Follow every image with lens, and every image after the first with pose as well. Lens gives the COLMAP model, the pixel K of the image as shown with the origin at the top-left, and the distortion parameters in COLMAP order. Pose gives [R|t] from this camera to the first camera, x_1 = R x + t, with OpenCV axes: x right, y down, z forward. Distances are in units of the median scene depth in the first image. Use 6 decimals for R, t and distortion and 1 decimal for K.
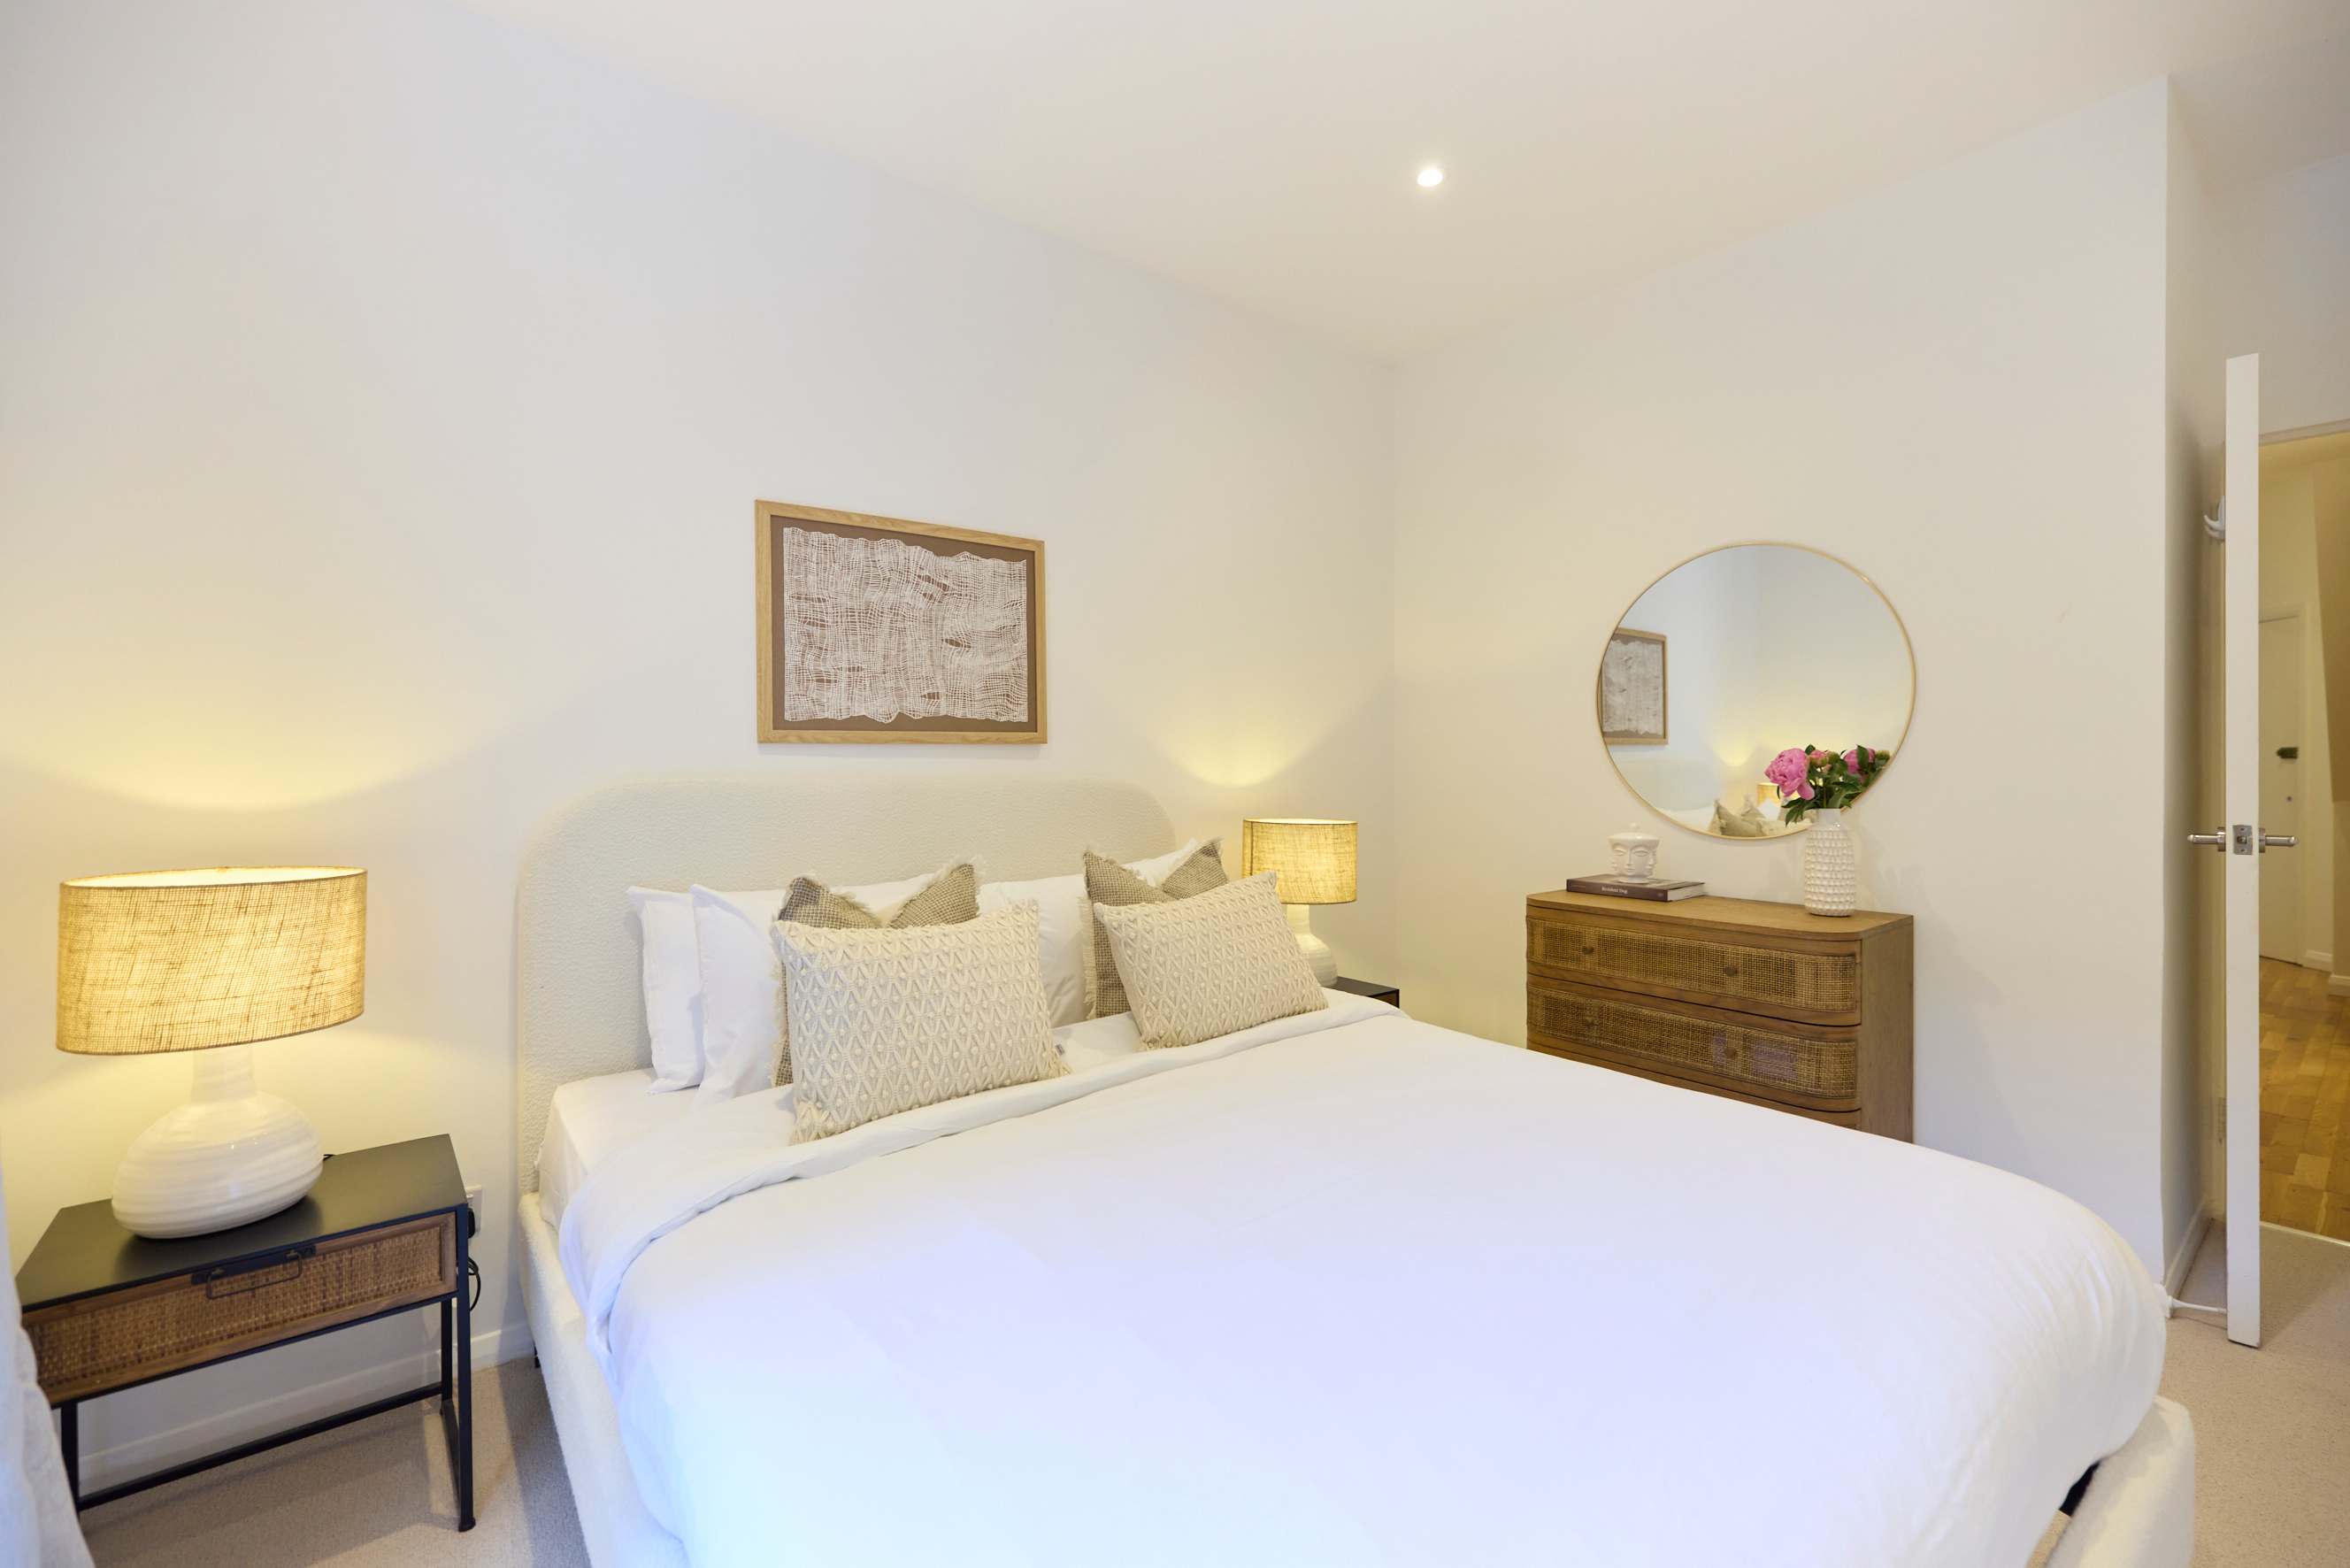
lens RADIAL K [[995.8, 0, 1186.6], [0, 995.8, 766.2], [0, 0, 1]] dist [-0.001278, 0.000176]
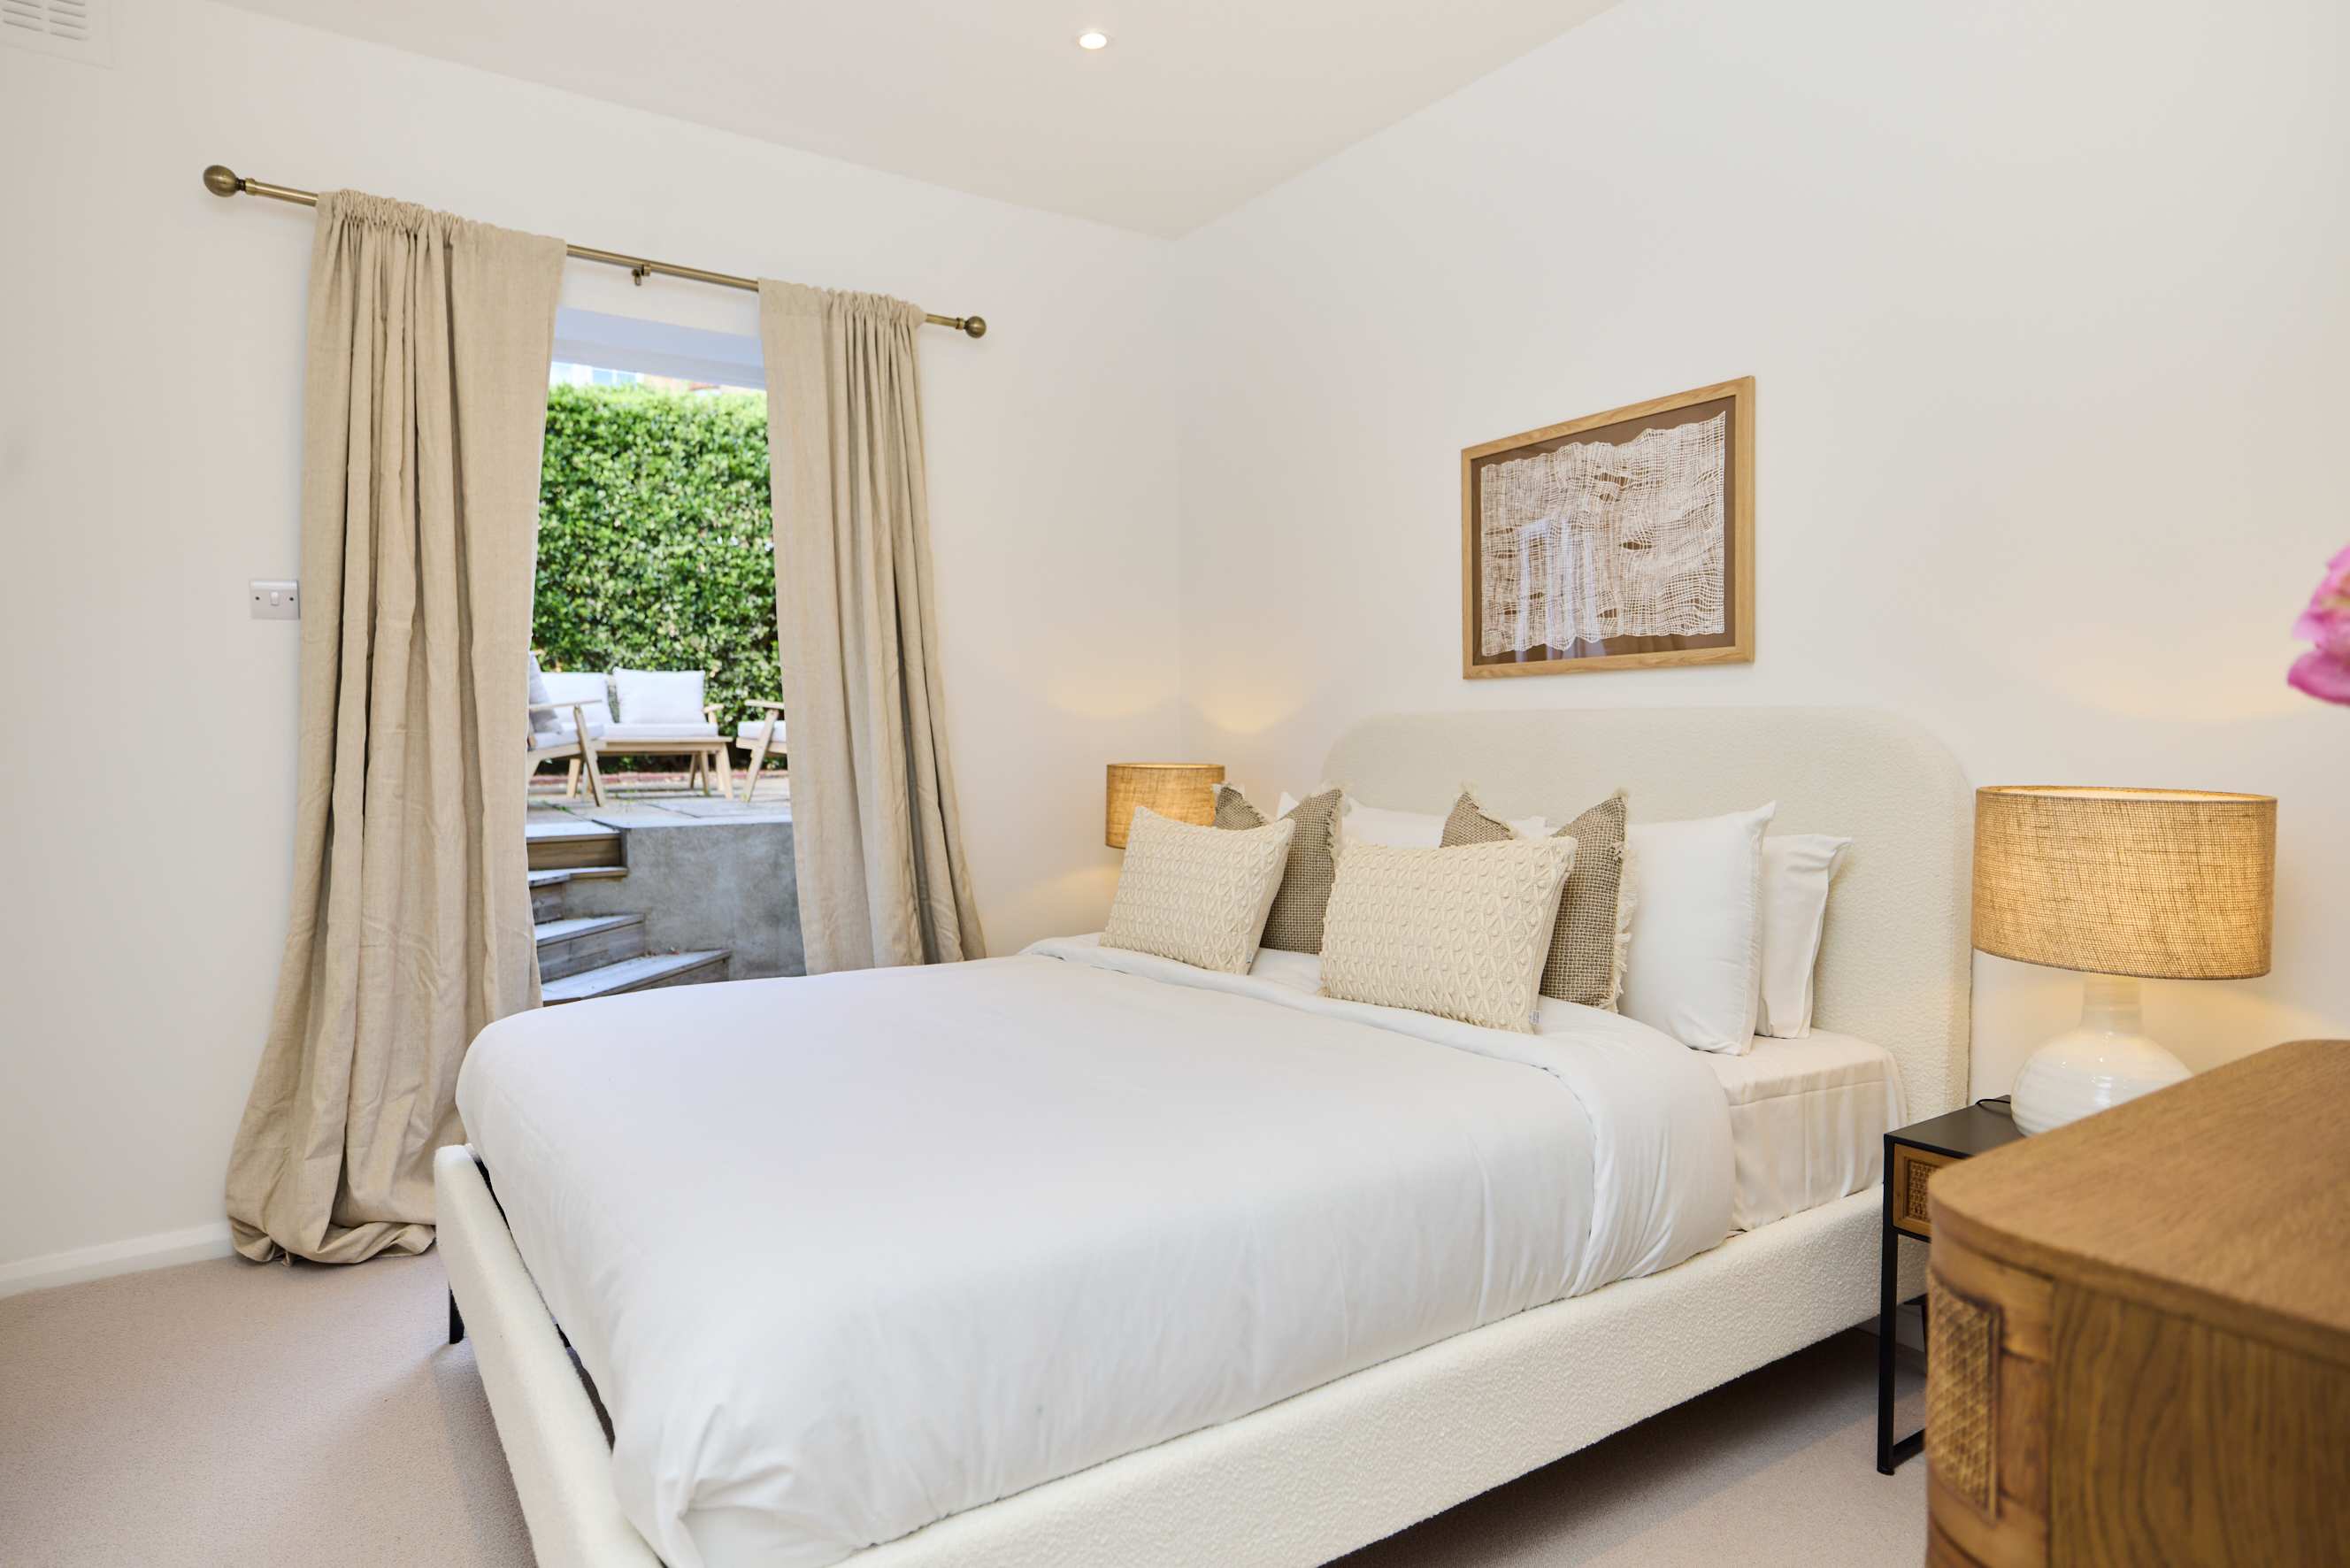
lens RADIAL K [[1373.6, 0, 1170.0], [0, 1373.6, 777.5], [0, 0, 1]] dist [-0.024946, 0.000615]
pose [[-0.087841, 0.028389, -0.995730, 1.016491], [-0.000682, 0.999592, 0.028560, 0.038178], [0.996134, 0.003188, -0.087786, 0.790624]]
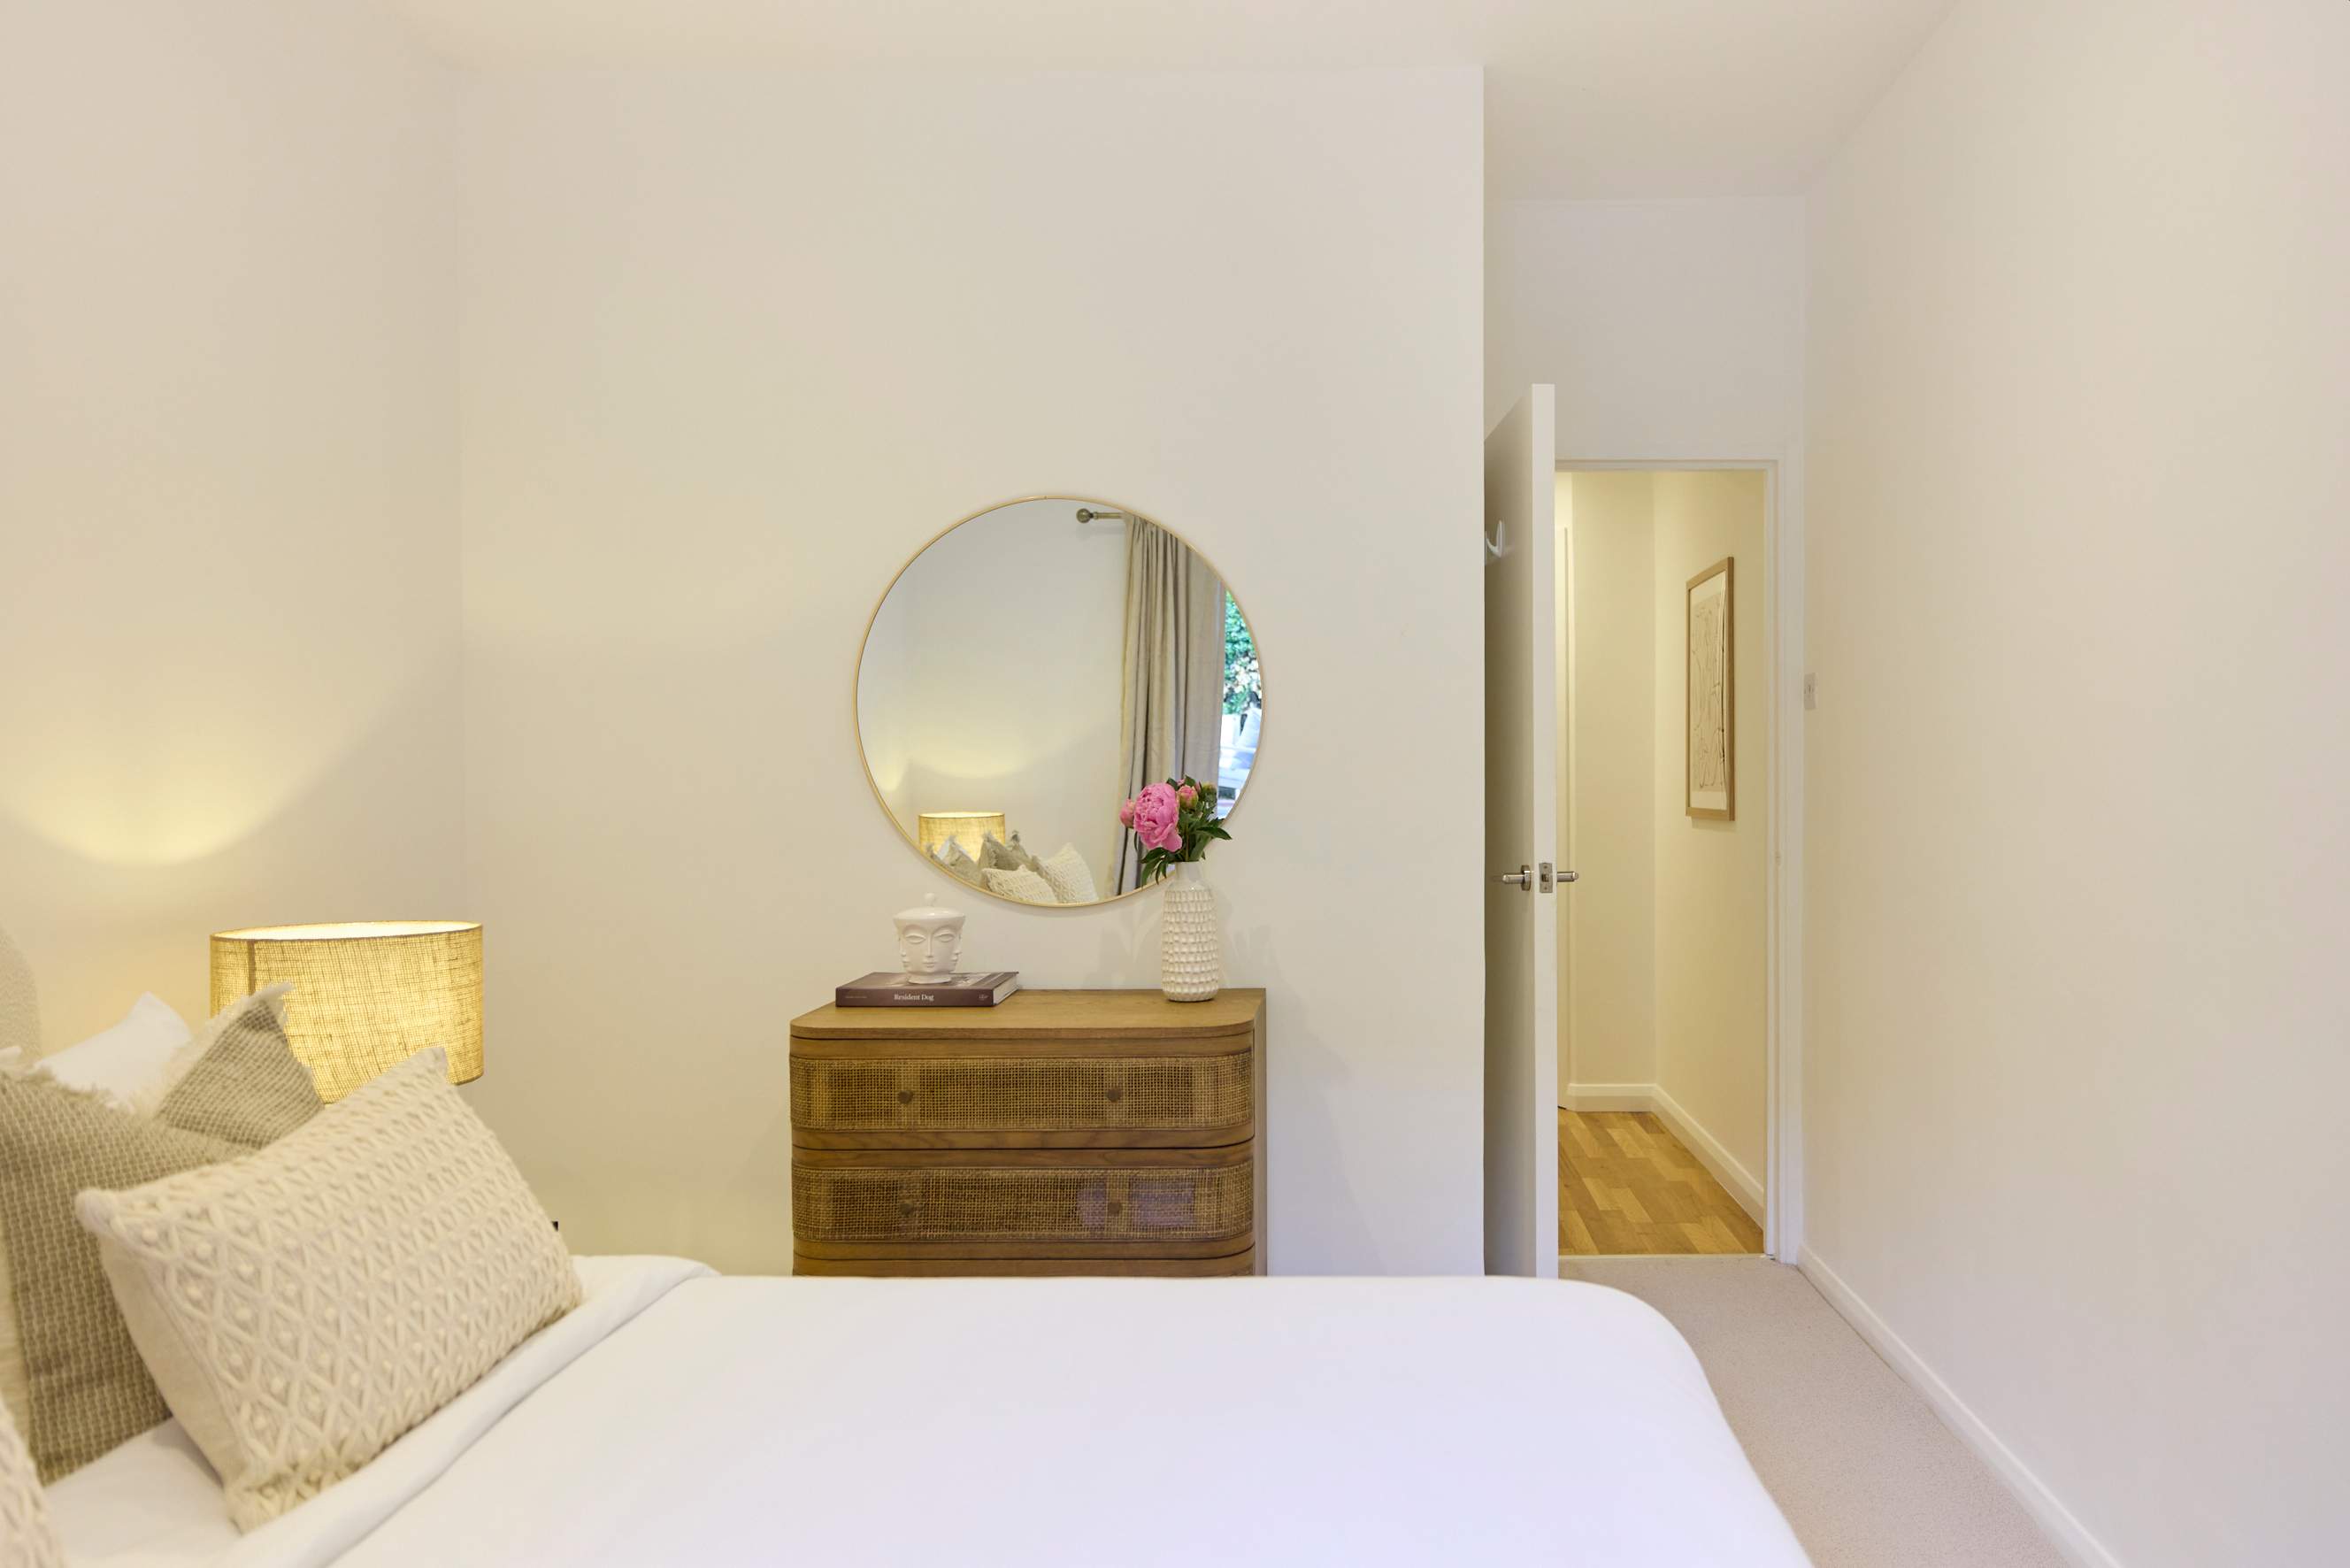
lens RADIAL K [[1518.3, 0, 1198.1], [0, 1518.3, 786.6], [0, 0, 1]] dist [-0.005333, -0.002423]
pose [[0.644416, -0.012488, 0.764573, -0.244916], [0.007318, 0.999922, 0.010164, -0.026913], [-0.764640, -0.000954, 0.644457, 0.239978]]
